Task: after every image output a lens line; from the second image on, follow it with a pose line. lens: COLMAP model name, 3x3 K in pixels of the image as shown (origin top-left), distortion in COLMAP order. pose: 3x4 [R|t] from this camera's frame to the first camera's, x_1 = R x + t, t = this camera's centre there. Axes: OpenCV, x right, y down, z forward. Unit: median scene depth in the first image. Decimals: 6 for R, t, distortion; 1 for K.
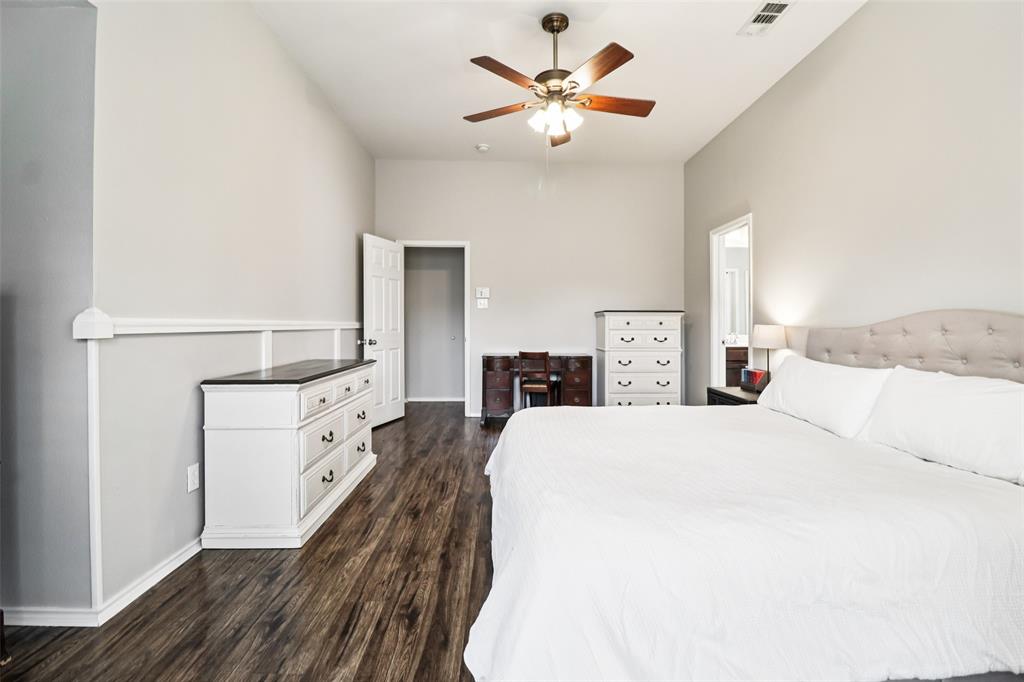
lens RADIAL K [[474.2, 0, 510.1], [0, 474.2, 319.3], [0, 0, 1]] dist [-0.002266, -0.011935]
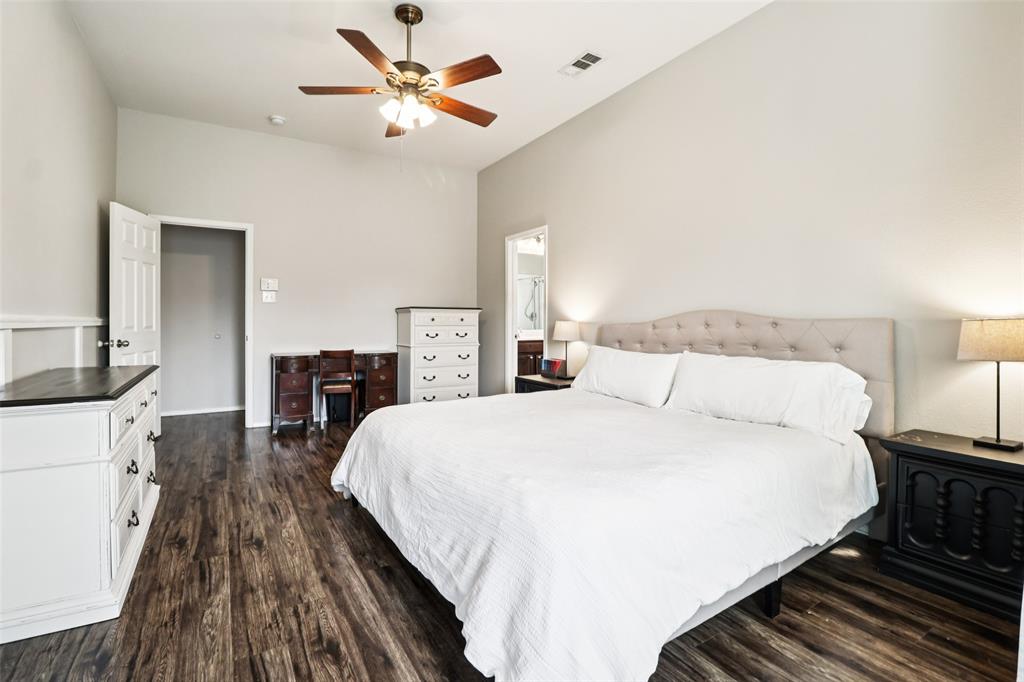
lens RADIAL K [[472.6, 0, 514.7], [0, 472.6, 316.2], [0, 0, 1]] dist [-0.001033, -0.012272]
pose [[0.873206, 0.004754, 0.487327, -0.152029], [-0.005324, 0.999986, -0.000216, 0.000647], [-0.487321, -0.002406, 0.873219, 0.028887]]
